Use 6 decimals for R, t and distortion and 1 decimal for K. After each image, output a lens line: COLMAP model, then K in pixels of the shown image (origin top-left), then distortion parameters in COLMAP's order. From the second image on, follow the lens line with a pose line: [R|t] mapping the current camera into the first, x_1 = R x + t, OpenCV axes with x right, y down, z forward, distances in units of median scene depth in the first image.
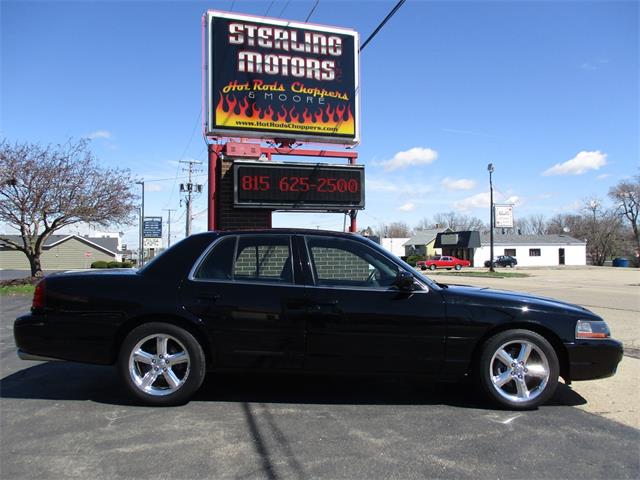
lens RADIAL K [[539.2, 0, 322.7], [0, 539.2, 243.9], [0, 0, 1]] dist [-0.016970, 0.001396]
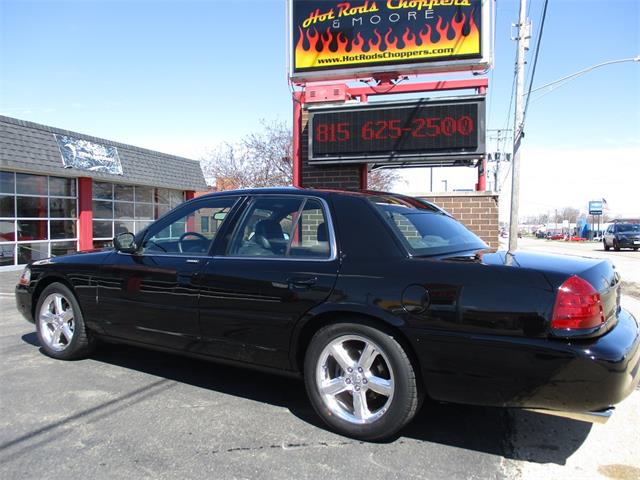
lens RADIAL K [[539.2, 0, 324.0], [0, 539.2, 241.3], [0, 0, 1]] dist [-0.016970, 0.001396]
pose [[0.819204, 0.023230, -0.573031, 0.321181], [0.001420, 0.999094, 0.042533, 0.015269], [0.573500, -0.035657, 0.818429, 0.313441]]
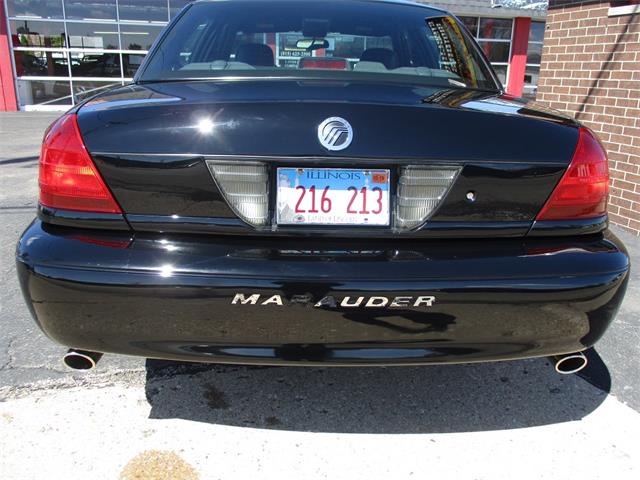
lens RADIAL K [[539.2, 0, 322.4], [0, 539.2, 237.8], [0, 0, 1]] dist [-0.016970, 0.001396]
pose [[-0.017009, 0.301626, -0.953275, 0.441066], [-0.010041, 0.953313, 0.301817, 0.033662], [0.999805, 0.014705, -0.013186, 0.743885]]
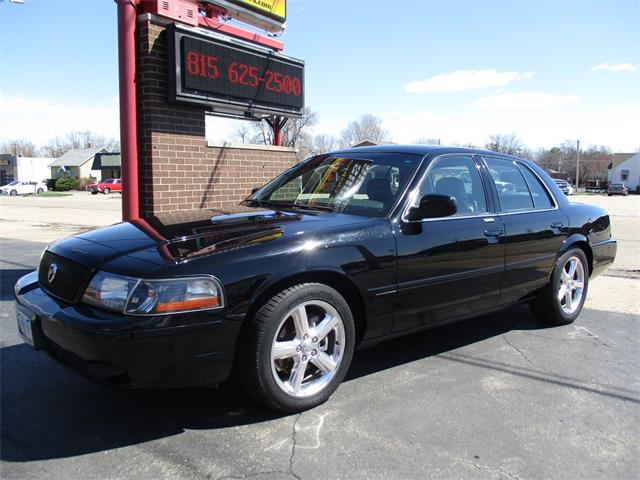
lens RADIAL K [[539.2, 0, 319.5], [0, 539.2, 242.4], [0, 0, 1]] dist [-0.016970, 0.001396]
pose [[0.791713, -0.063024, 0.607633, -0.414259], [-0.021961, 0.991085, 0.131409, 0.013328], [-0.610498, -0.117382, 0.783271, 0.350729]]
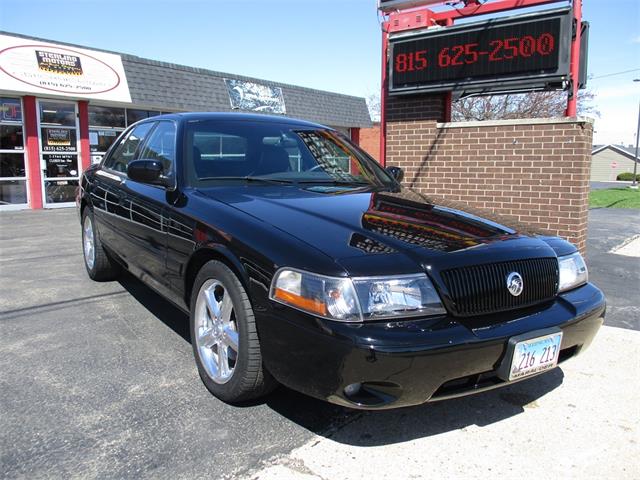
lens RADIAL K [[539.2, 0, 324.0], [0, 539.2, 240.2], [0, 0, 1]] dist [-0.016970, 0.001396]
pose [[0.557382, 0.122572, -0.821159, 0.476101], [0.006278, 0.988392, 0.151795, 0.026351], [0.830233, -0.089763, 0.550142, 0.414054]]
